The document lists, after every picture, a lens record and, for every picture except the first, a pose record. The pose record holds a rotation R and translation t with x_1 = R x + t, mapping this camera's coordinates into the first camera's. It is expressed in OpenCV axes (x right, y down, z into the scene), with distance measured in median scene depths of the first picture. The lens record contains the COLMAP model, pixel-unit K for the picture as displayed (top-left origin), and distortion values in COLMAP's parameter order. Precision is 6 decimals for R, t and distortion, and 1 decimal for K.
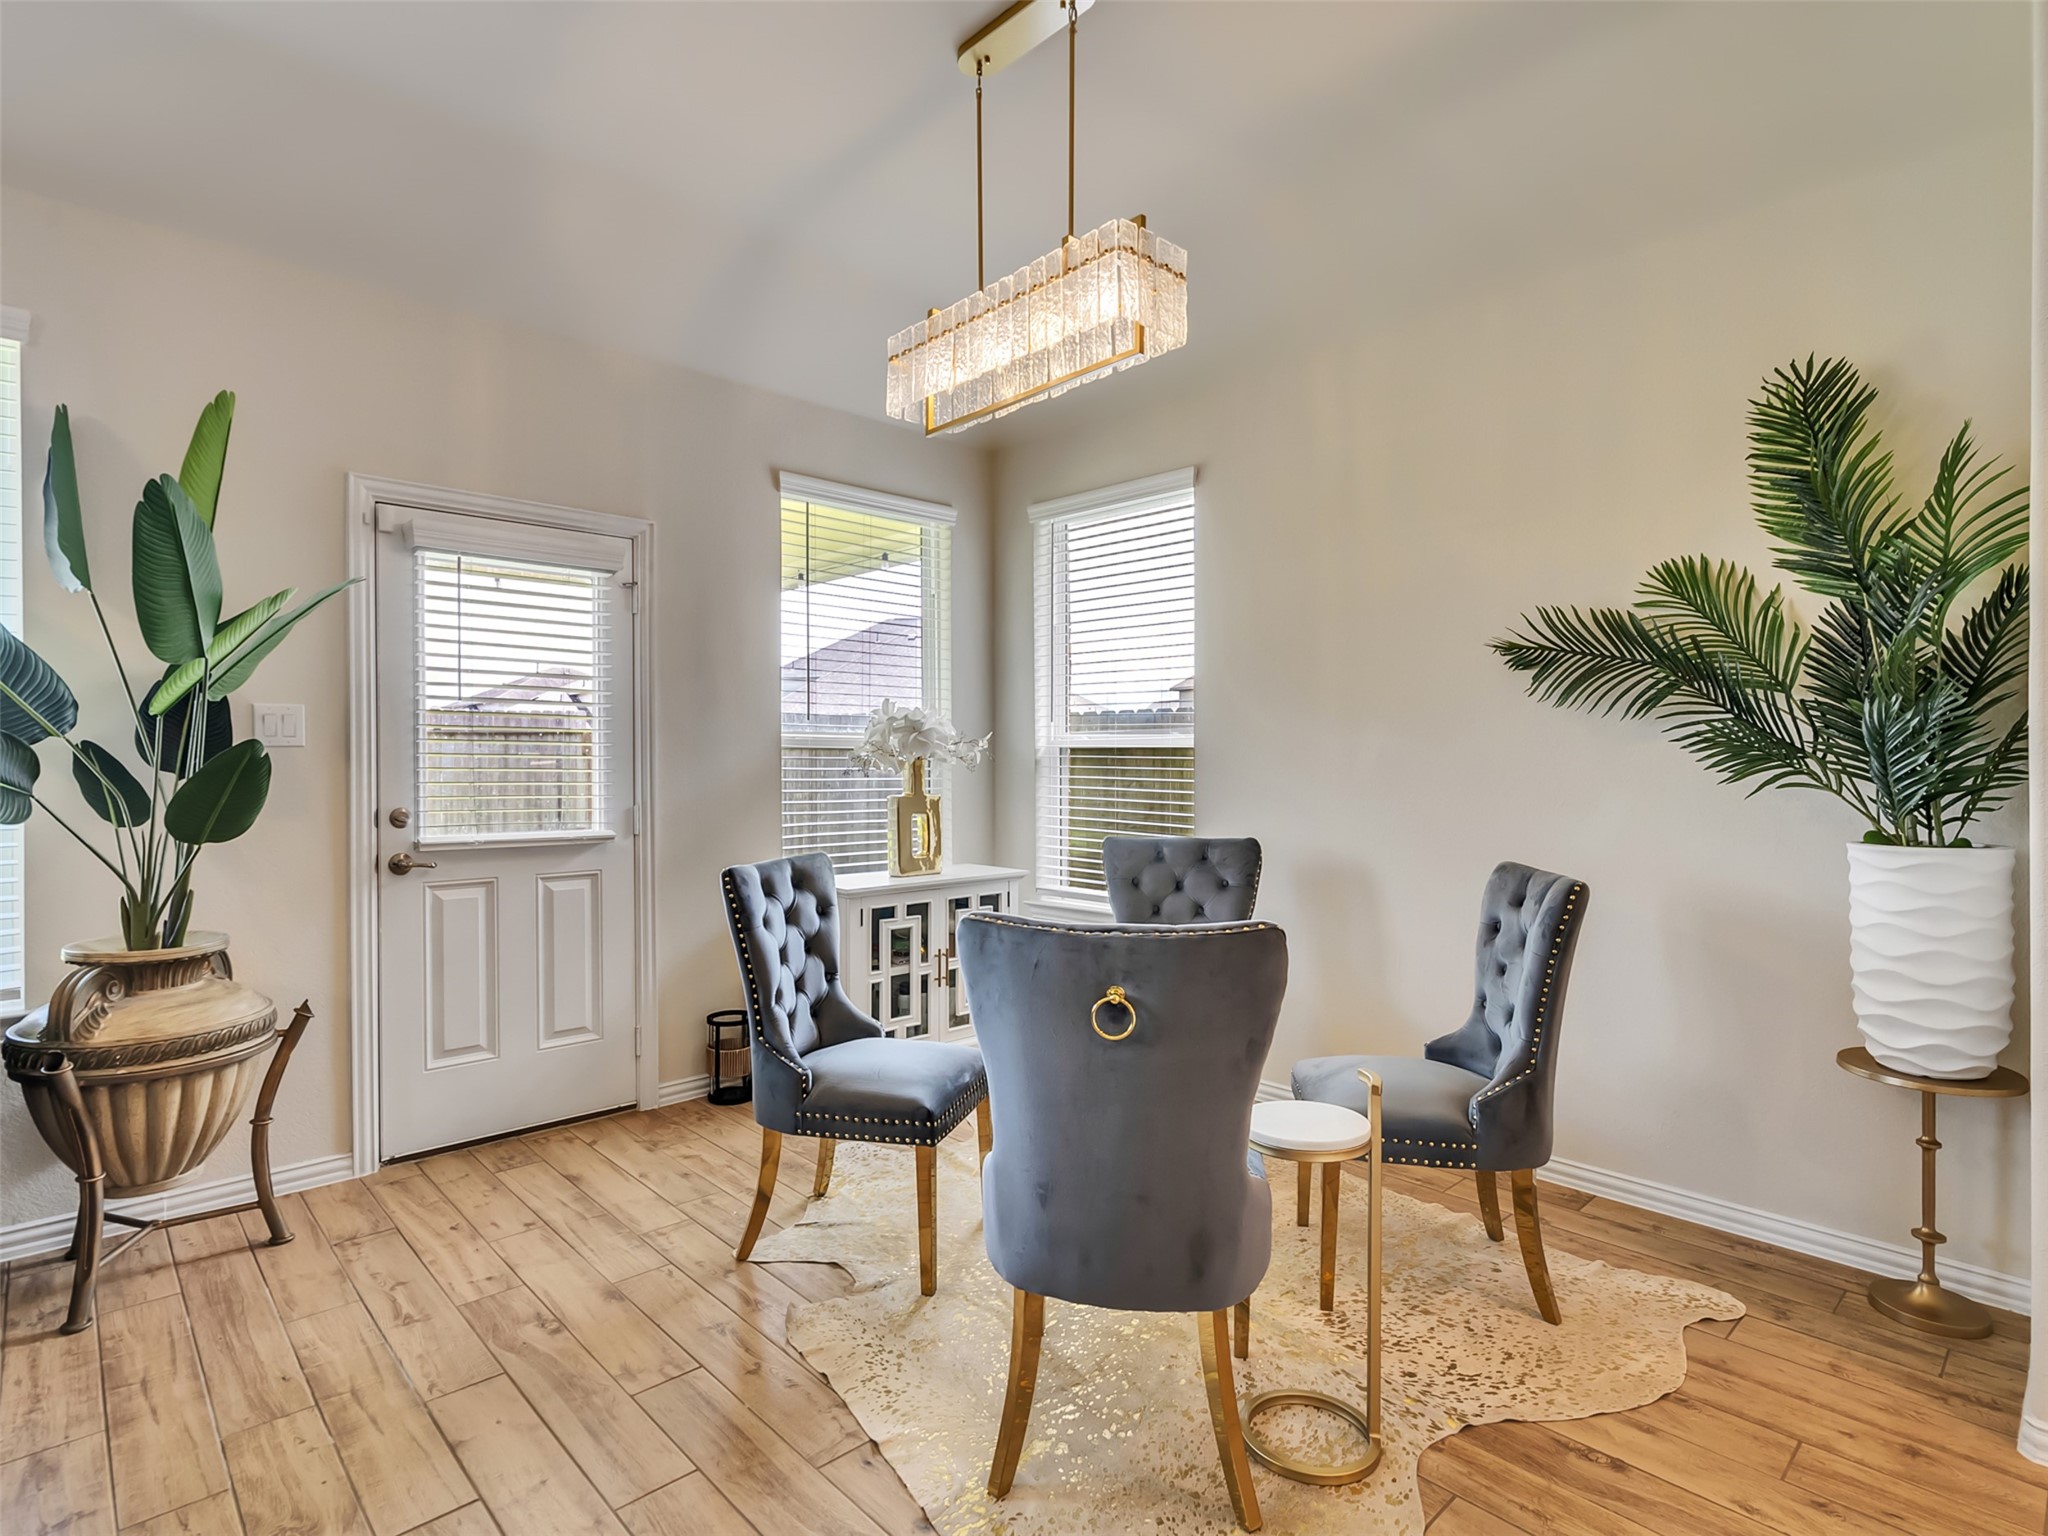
lens RADIAL K [[1047.0, 0, 1007.1], [0, 1047.0, 767.5], [0, 0, 1]] dist [-0.008323, 0.006591]
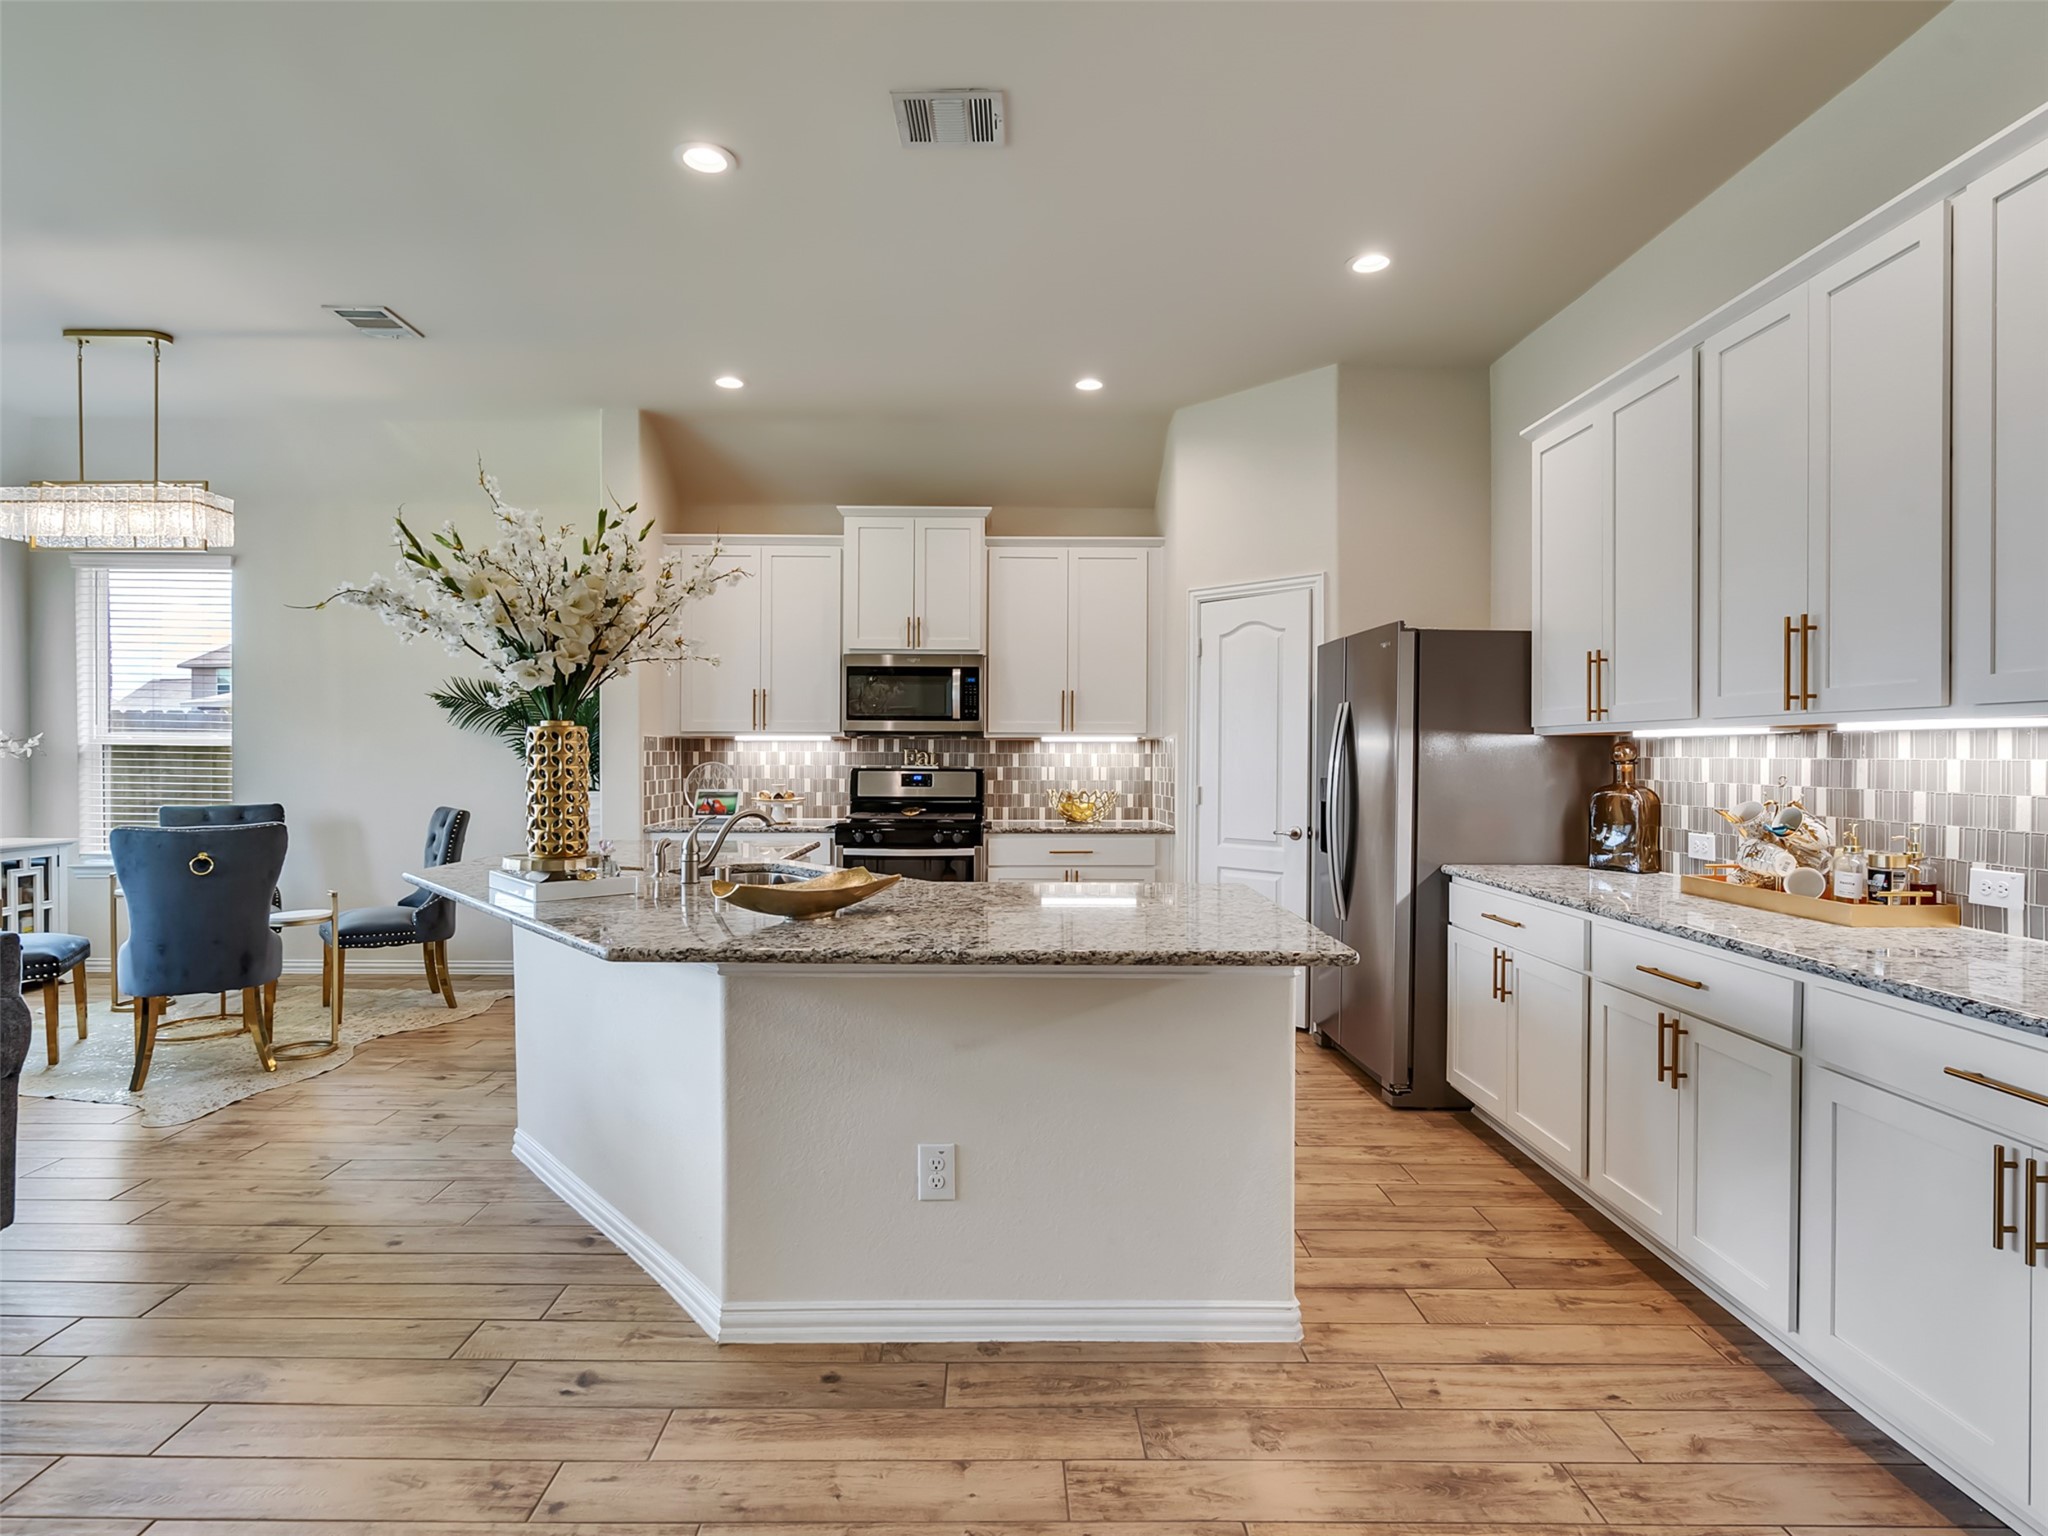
lens RADIAL K [[1047.0, 0, 1004.4], [0, 1047.0, 764.8], [0, 0, 1]] dist [-0.008323, 0.006591]
pose [[0.677809, -0.003804, 0.735228, -0.227812], [-0.000167, 0.999986, 0.005327, -0.001319], [-0.735238, -0.003734, 0.677799, -1.093002]]
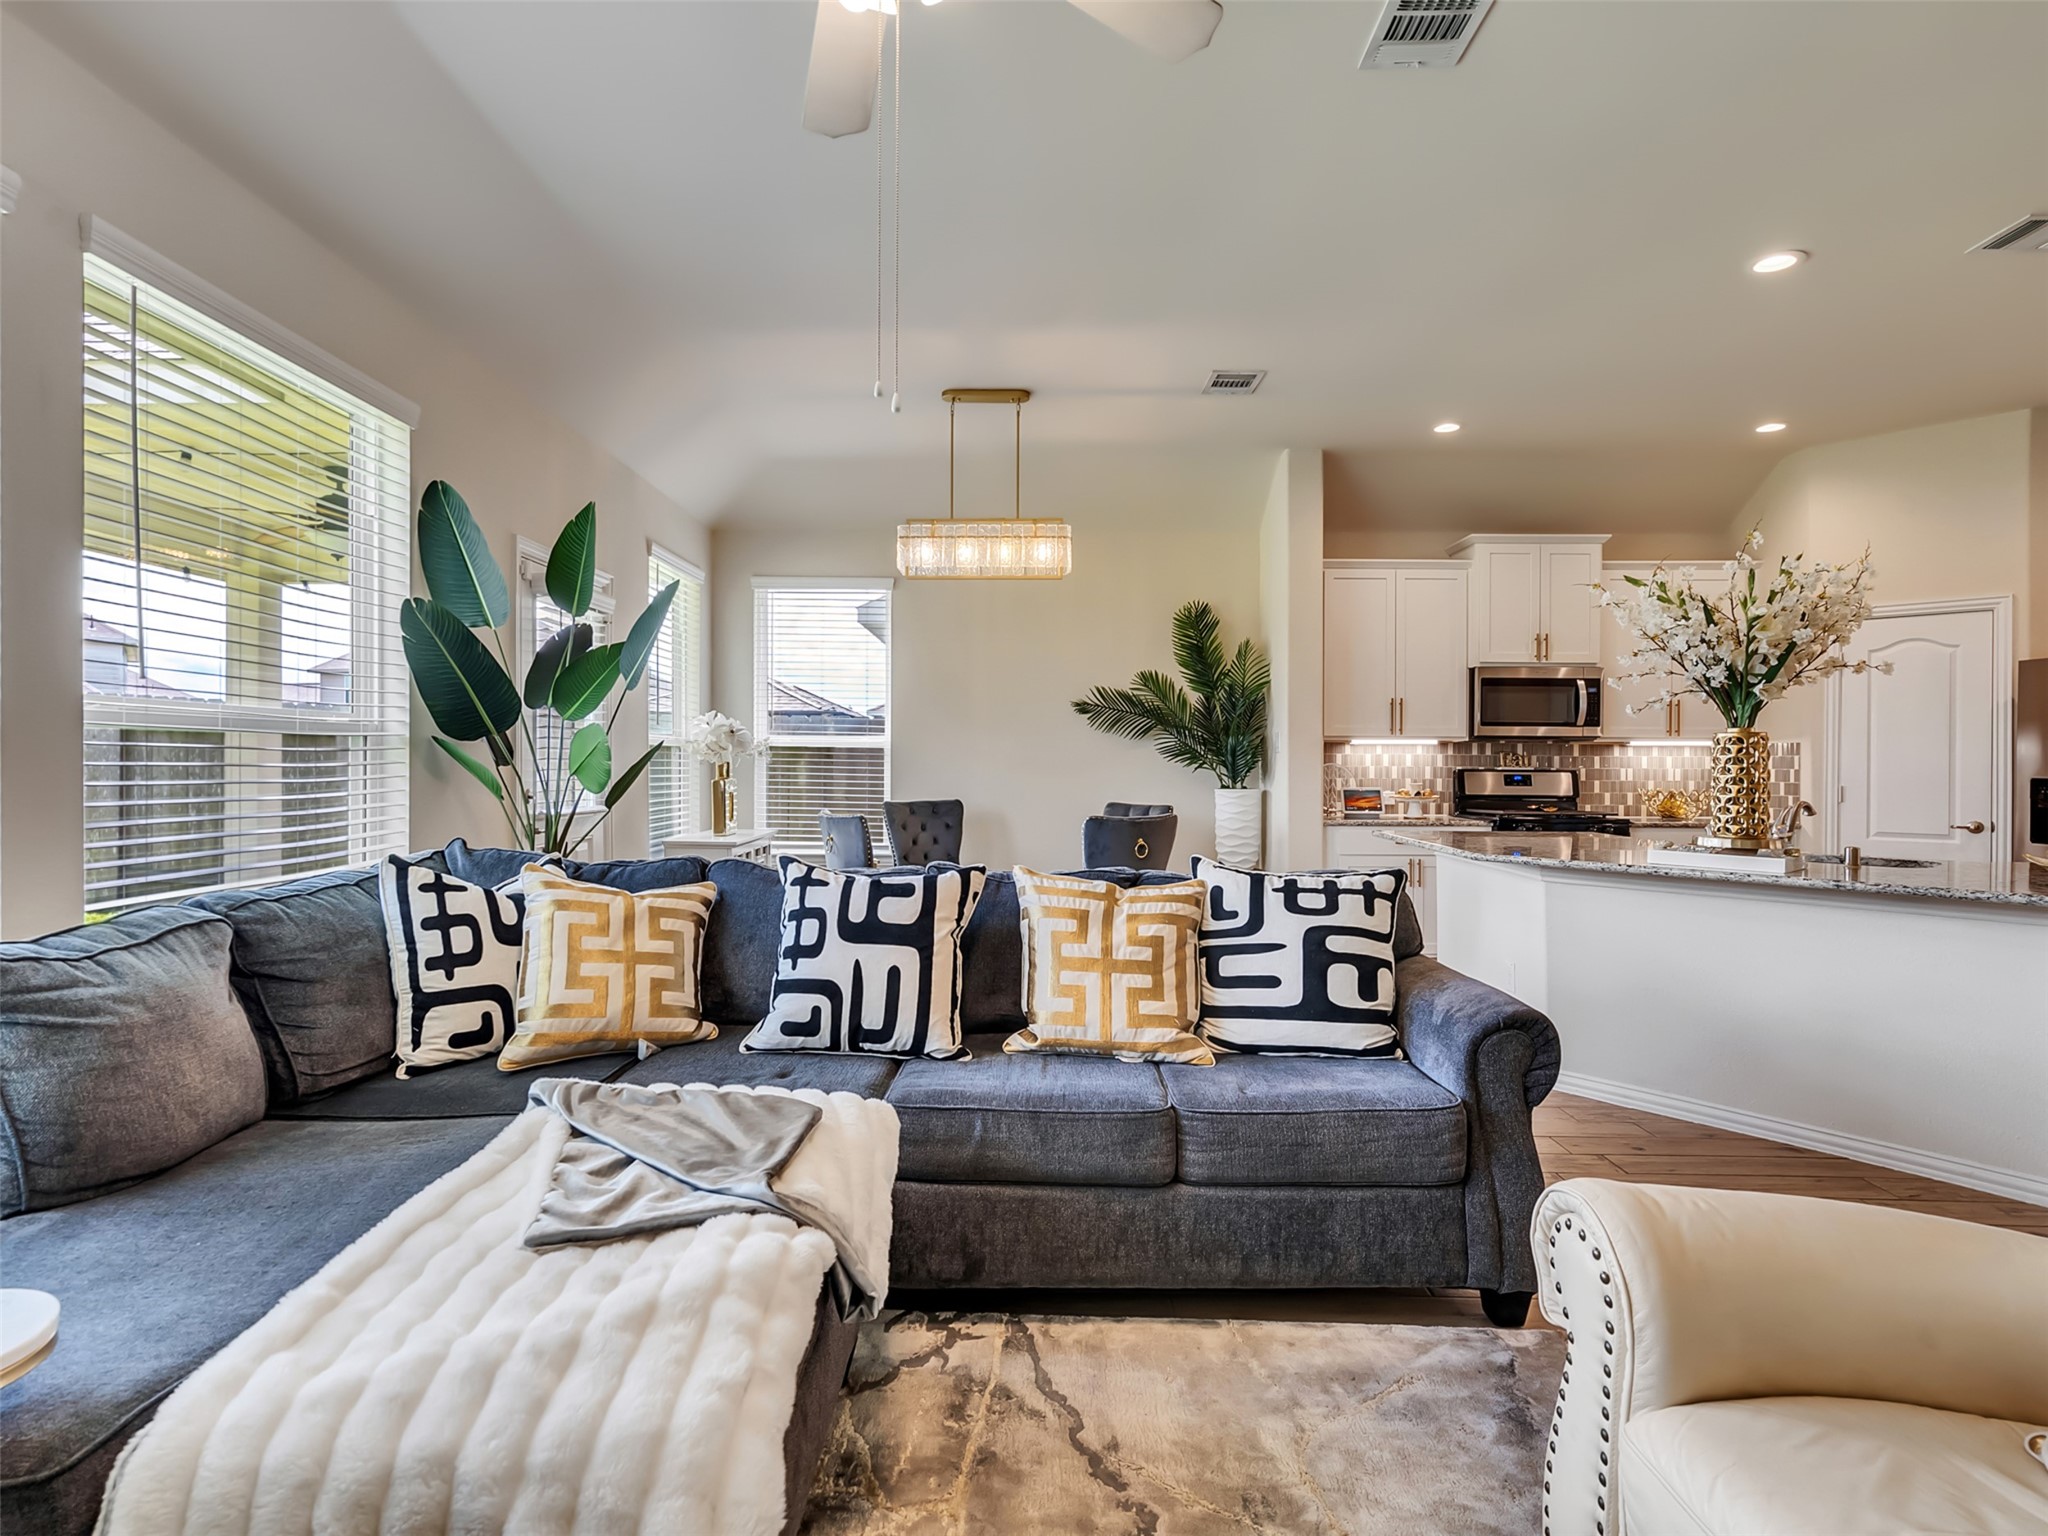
lens RADIAL K [[1047.0, 0, 1003.3], [0, 1047.0, 766.3], [0, 0, 1]] dist [-0.008323, 0.006591]
pose [[0.697916, -0.000791, 0.716179, -1.208062], [-0.002578, 0.999990, 0.003616, 0.004195], [-0.716175, -0.004370, 0.697907, -0.383650]]
